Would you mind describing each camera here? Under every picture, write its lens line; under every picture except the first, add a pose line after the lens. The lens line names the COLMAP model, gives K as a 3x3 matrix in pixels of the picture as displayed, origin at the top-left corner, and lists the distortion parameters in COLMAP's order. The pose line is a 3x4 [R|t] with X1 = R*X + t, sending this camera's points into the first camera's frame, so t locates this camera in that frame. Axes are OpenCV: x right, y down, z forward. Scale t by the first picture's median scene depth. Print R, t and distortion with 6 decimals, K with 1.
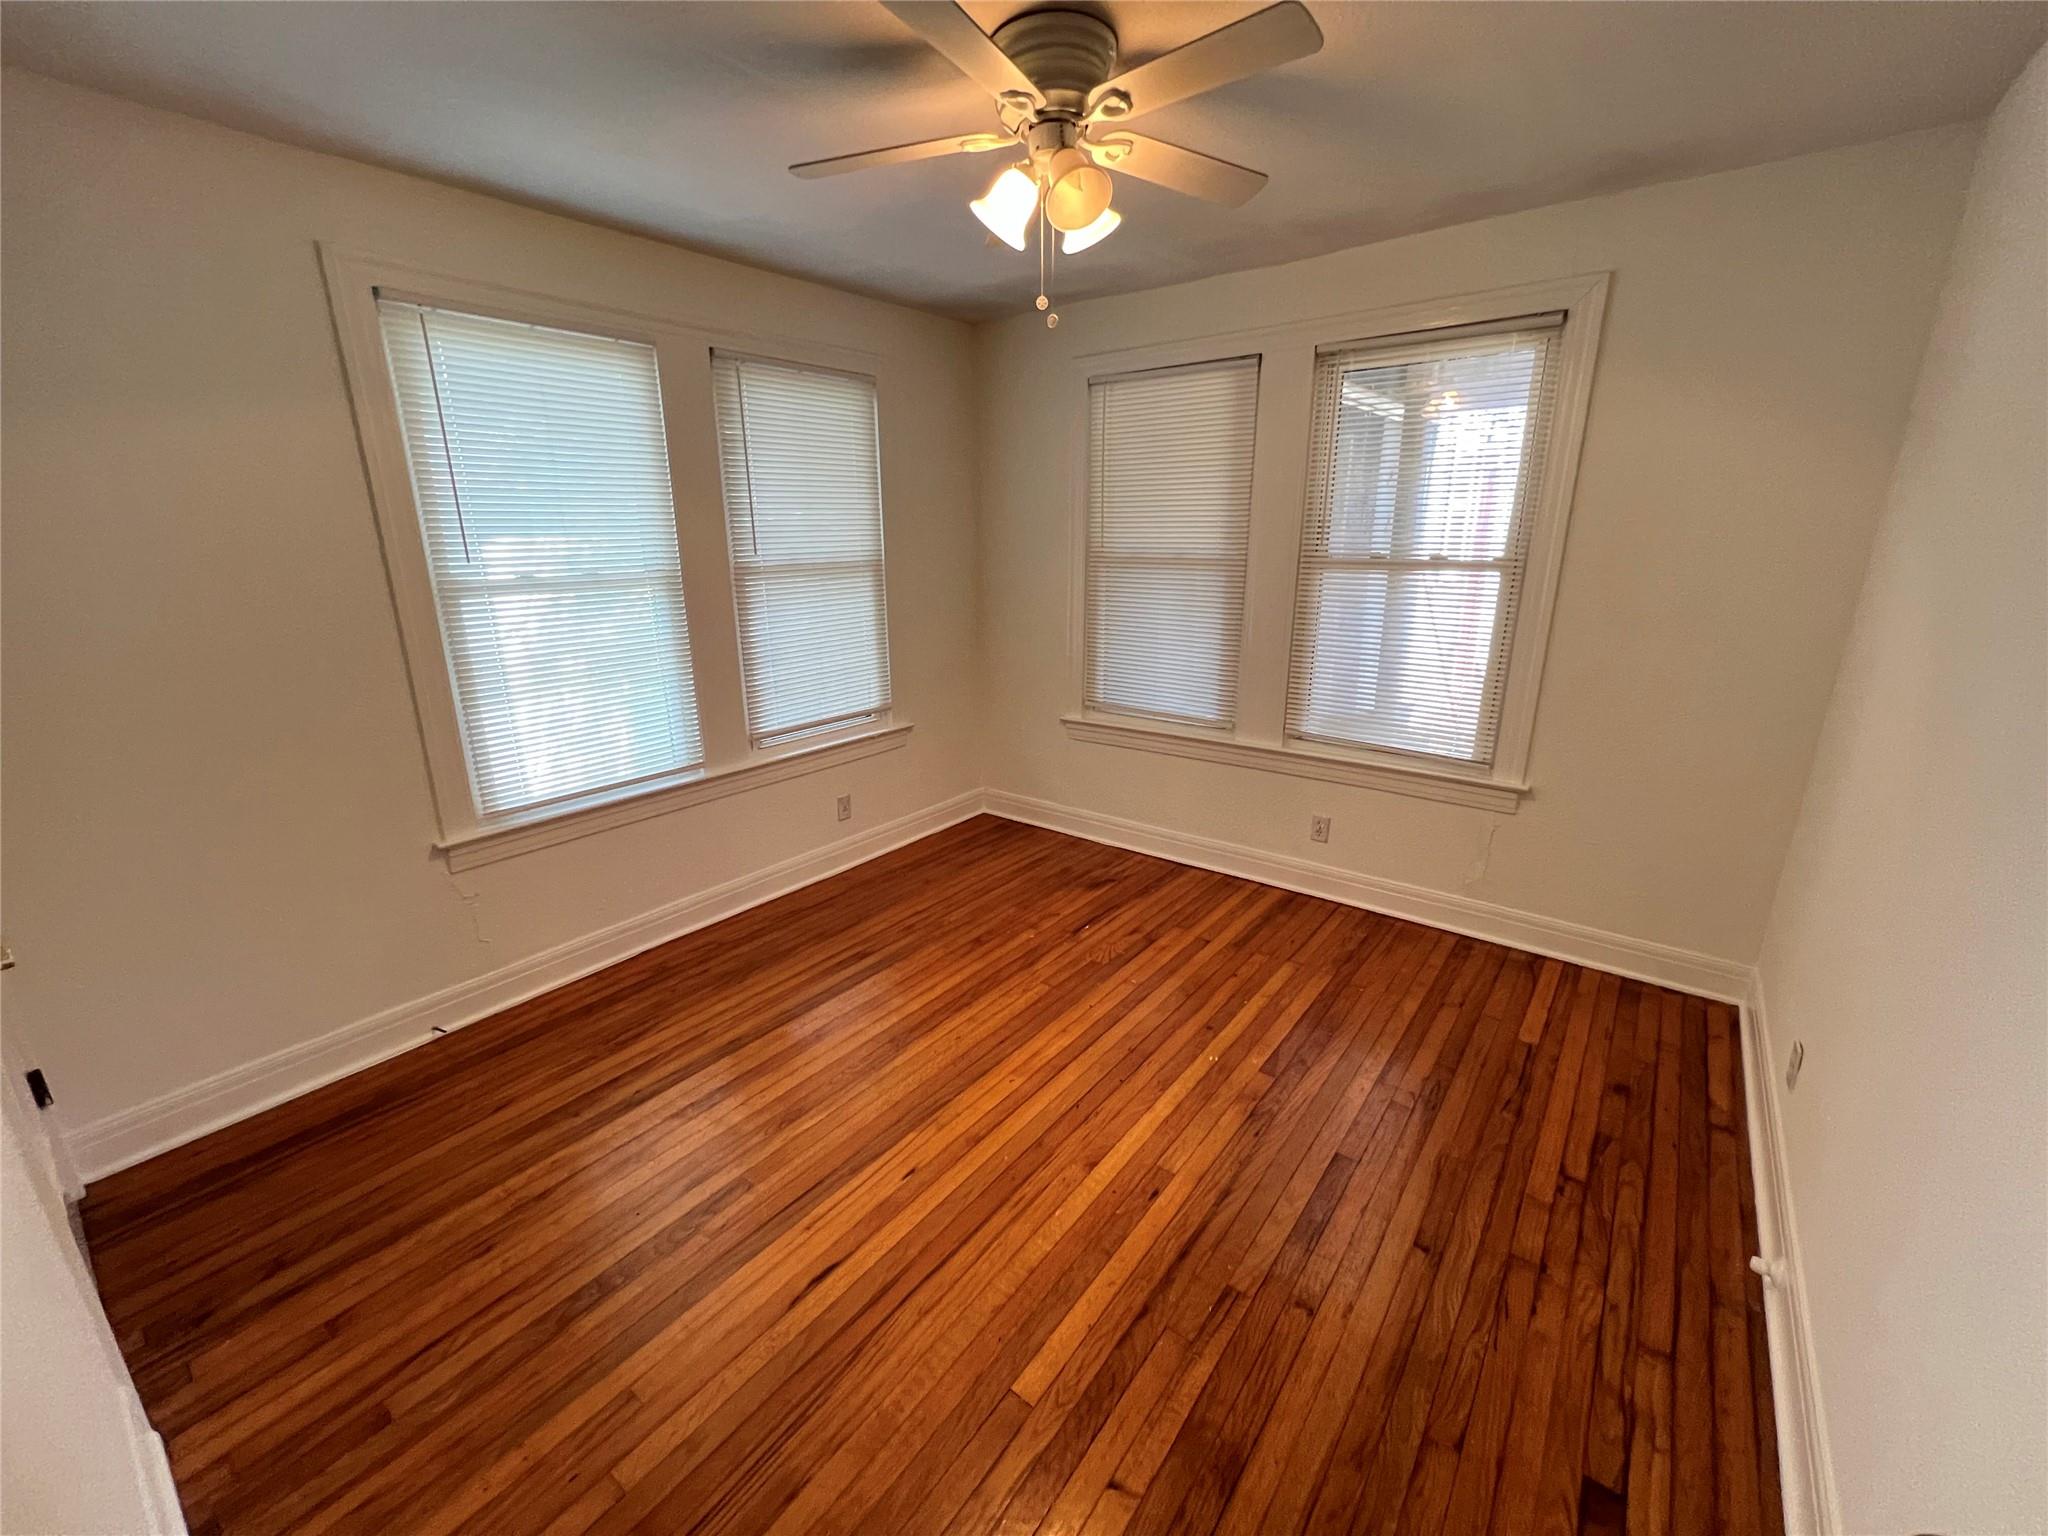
lens RADIAL K [[817.8, 0, 1018.4], [0, 817.8, 769.8], [0, 0, 1]] dist [-0.000940, -0.000039]
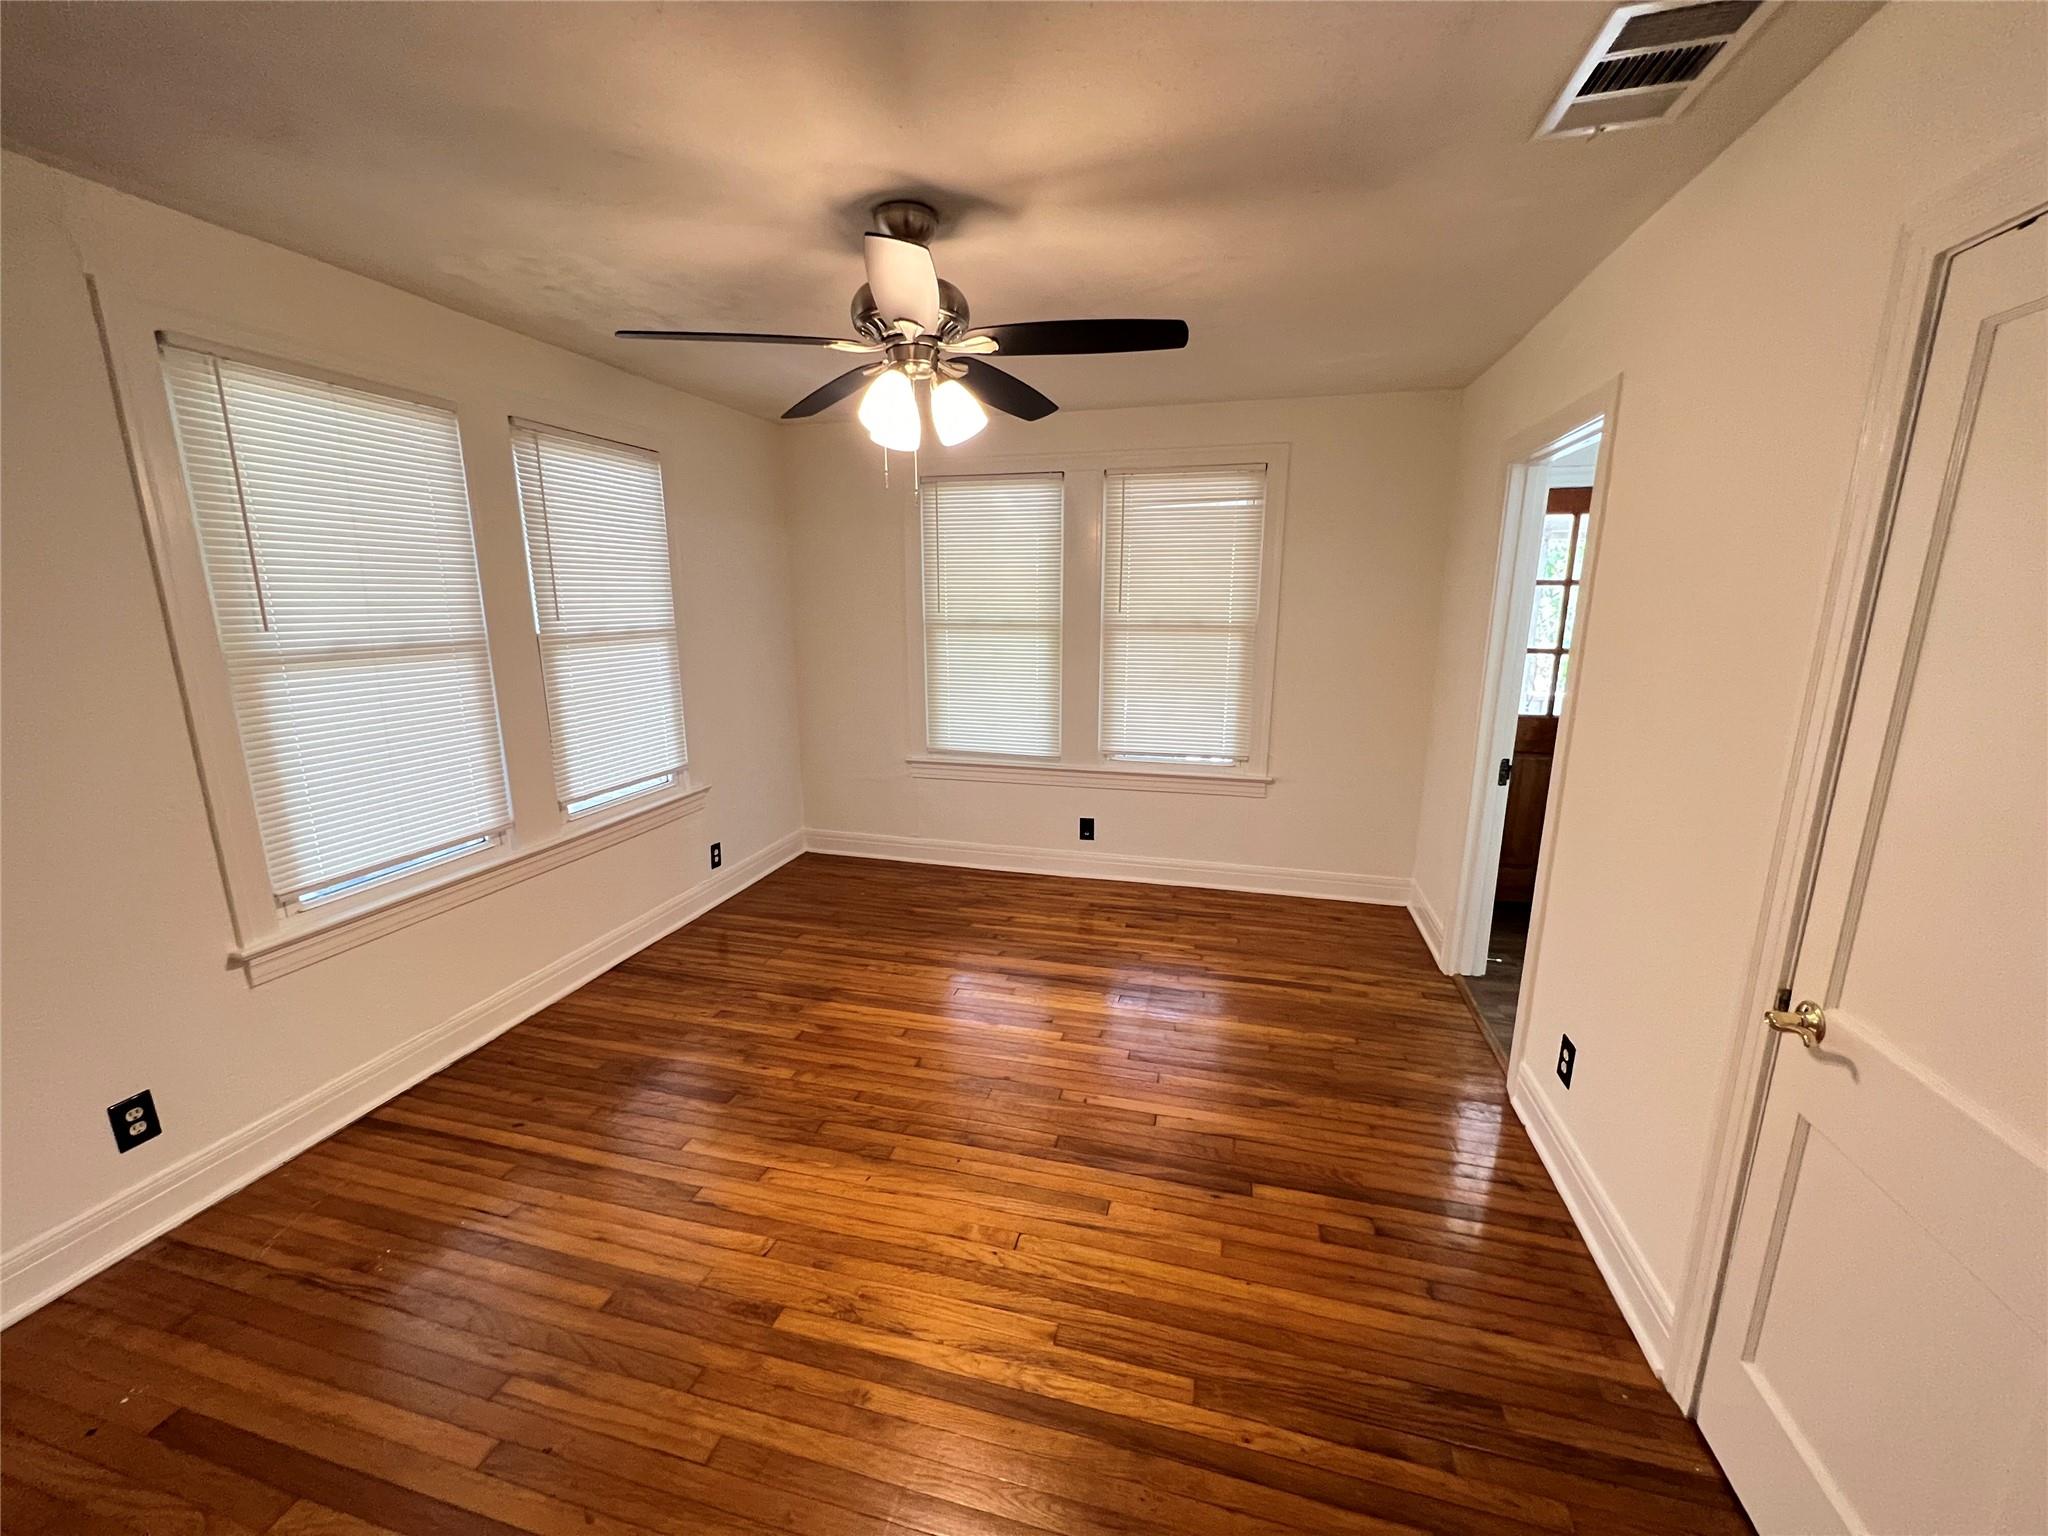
lens RADIAL K [[817.8, 0, 1018.4], [0, 817.8, 769.8], [0, 0, 1]] dist [-0.000940, -0.000039]
pose [[0.923454, -0.077883, 0.375722, -0.225294], [0.105304, 0.993028, -0.052975, 0.027698], [-0.368977, 0.088485, 0.925217, -0.109633]]
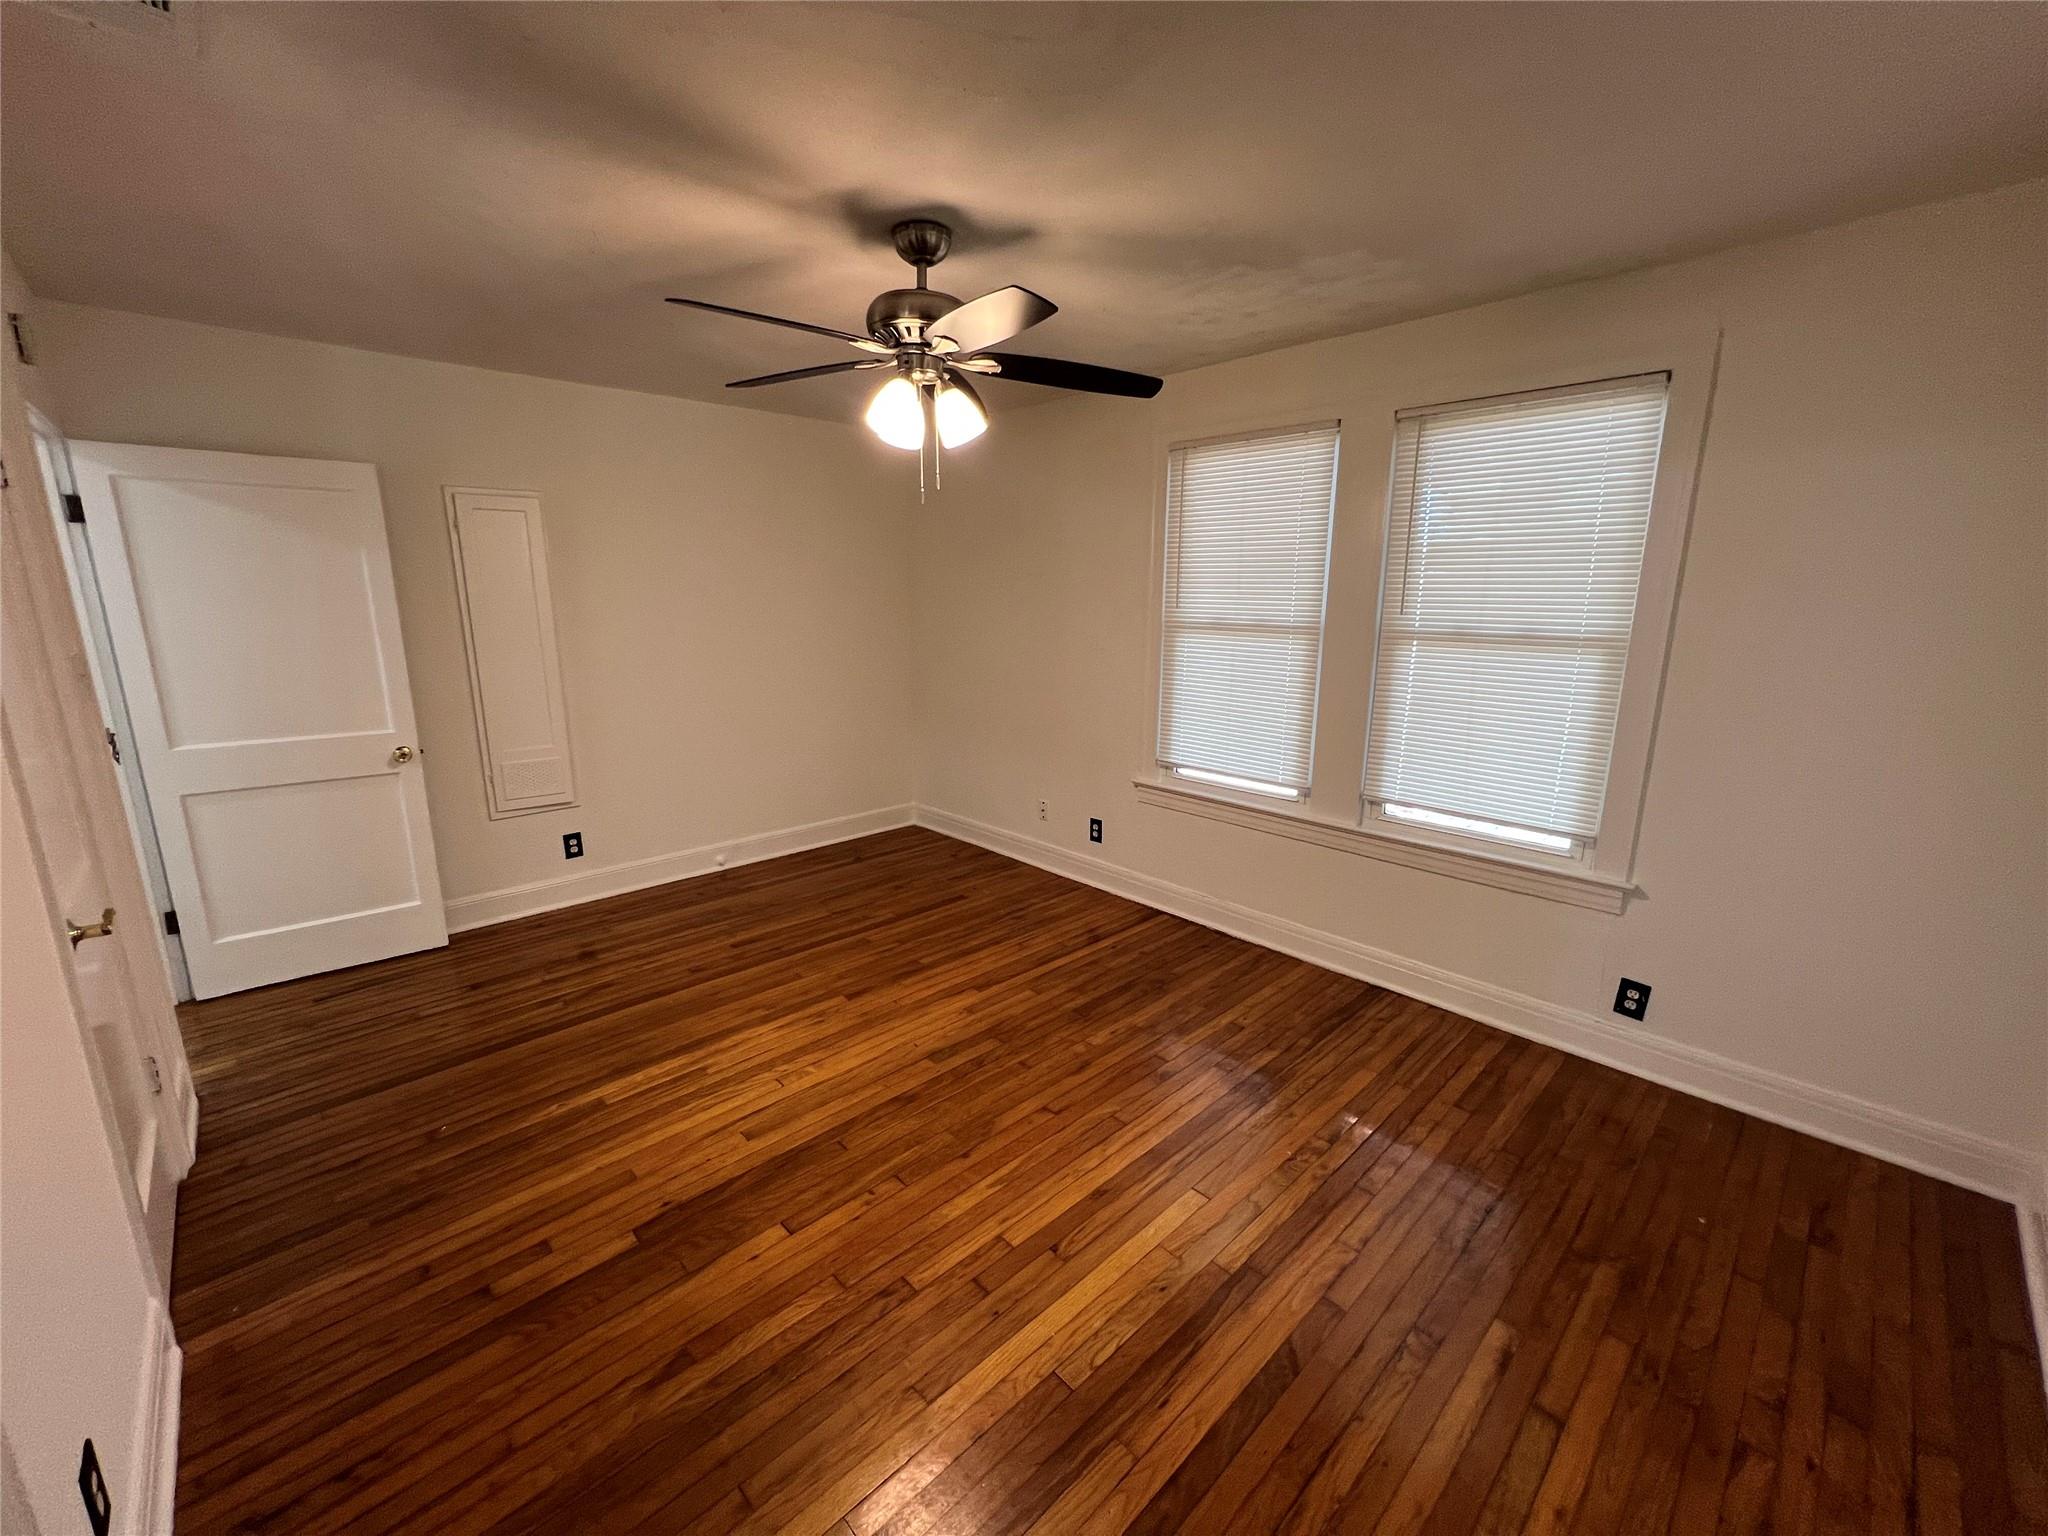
lens RADIAL K [[817.8, 0, 1018.4], [0, 817.8, 769.8], [0, 0, 1]] dist [-0.000940, -0.000039]
pose [[-0.155884, 0.218204, -0.963373, 0.793904], [-0.281148, 0.925154, 0.255040, -0.245422], [0.946919, 0.310607, -0.082869, 0.818730]]
